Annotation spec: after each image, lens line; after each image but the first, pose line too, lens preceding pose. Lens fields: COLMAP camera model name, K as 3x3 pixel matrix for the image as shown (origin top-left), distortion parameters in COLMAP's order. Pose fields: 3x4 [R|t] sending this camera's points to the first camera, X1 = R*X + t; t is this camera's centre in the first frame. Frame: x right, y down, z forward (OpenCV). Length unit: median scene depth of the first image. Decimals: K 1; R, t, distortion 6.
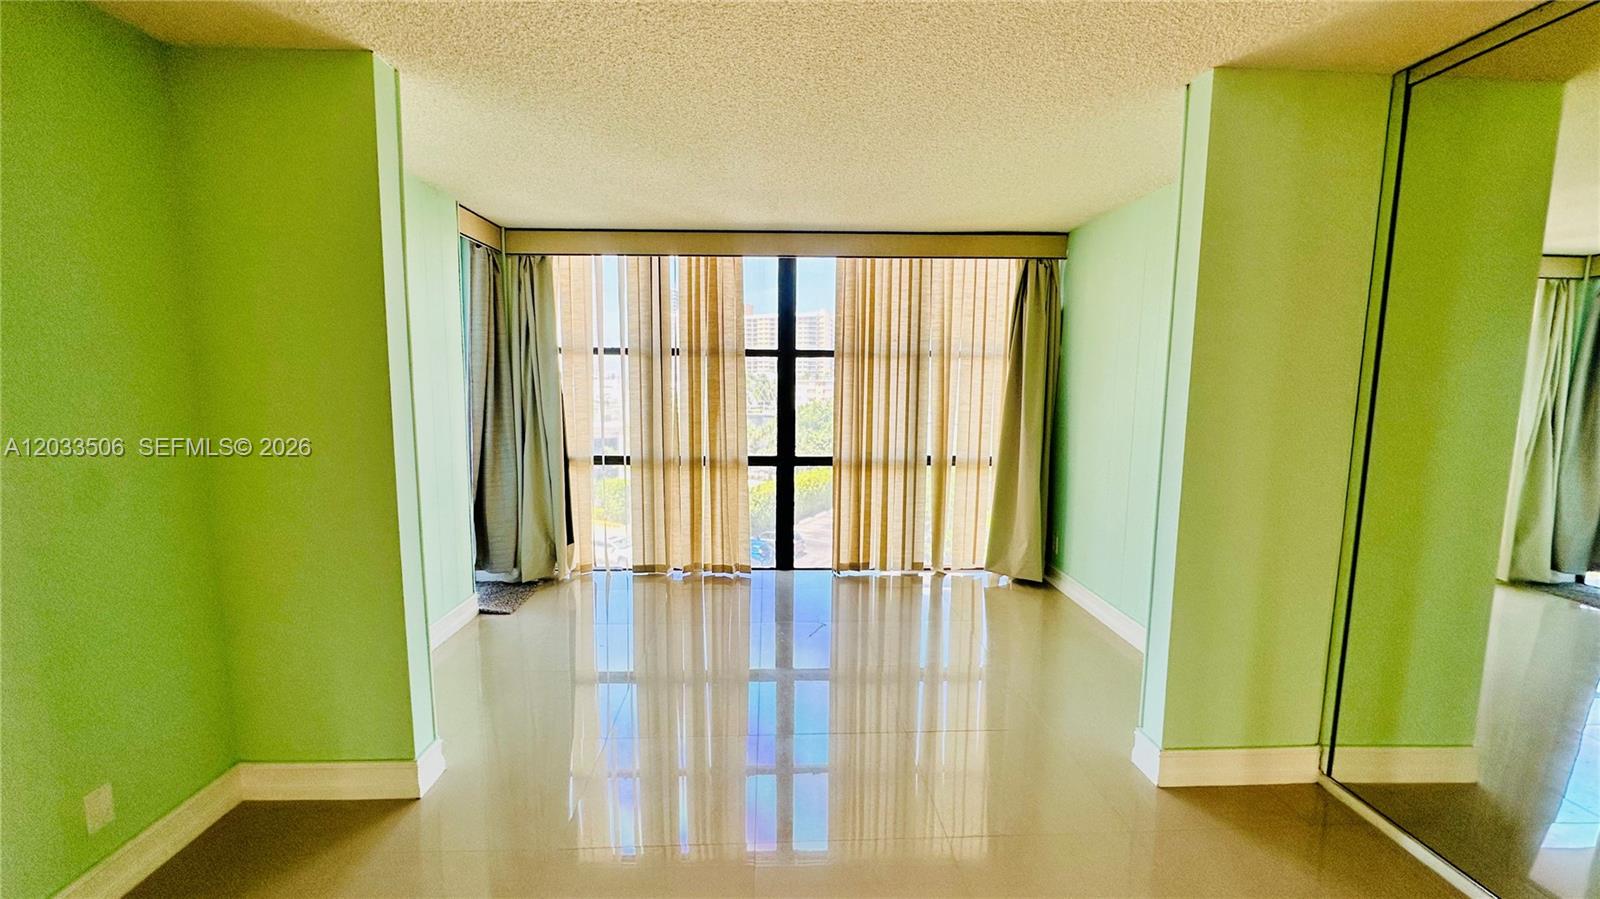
lens RADIAL K [[635.9, 0, 811.9], [0, 635.9, 447.7], [0, 0, 1]] dist [-0.002318, 0.000542]
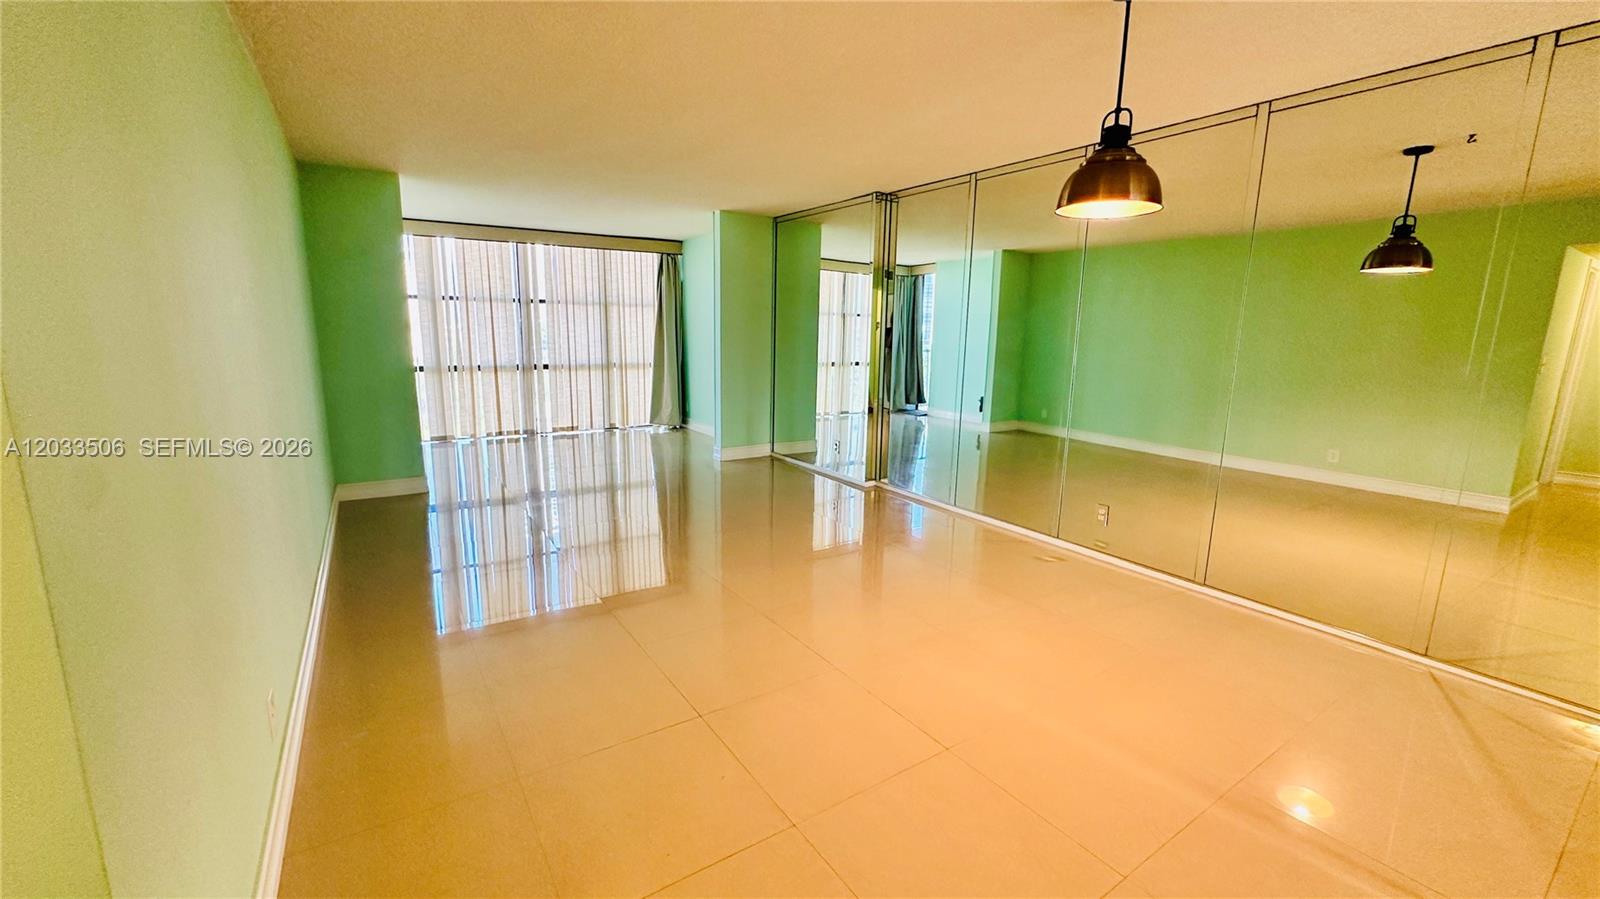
lens RADIAL K [[635.9, 0, 796.8], [0, 635.9, 457.1], [0, 0, 1]] dist [-0.002318, 0.000542]
pose [[0.866582, -0.091107, 0.490648, -0.281850], [0.044869, 0.993436, 0.105221, 0.115746], [-0.497014, -0.069168, 0.864982, -0.832723]]
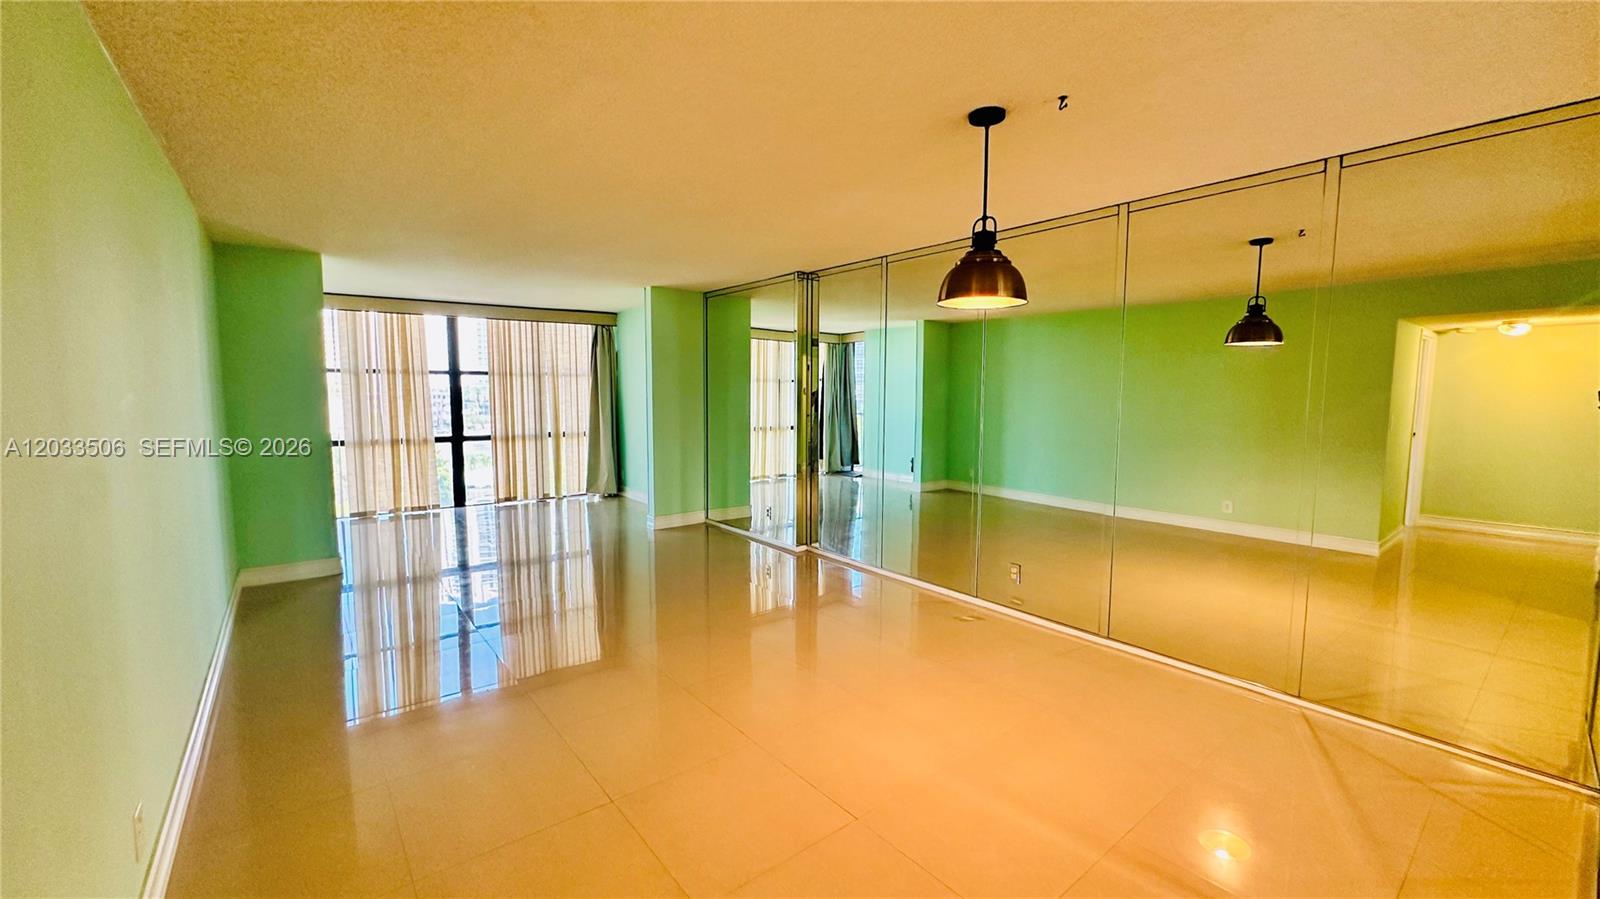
lens RADIAL K [[635.9, 0, 798.6], [0, 635.9, 457.5], [0, 0, 1]] dist [-0.002318, 0.000542]
pose [[0.819755, -0.065066, 0.569006, -0.265687], [0.066358, 0.997625, 0.018478, 0.100759], [-0.568857, 0.022611, 0.822126, -0.871359]]
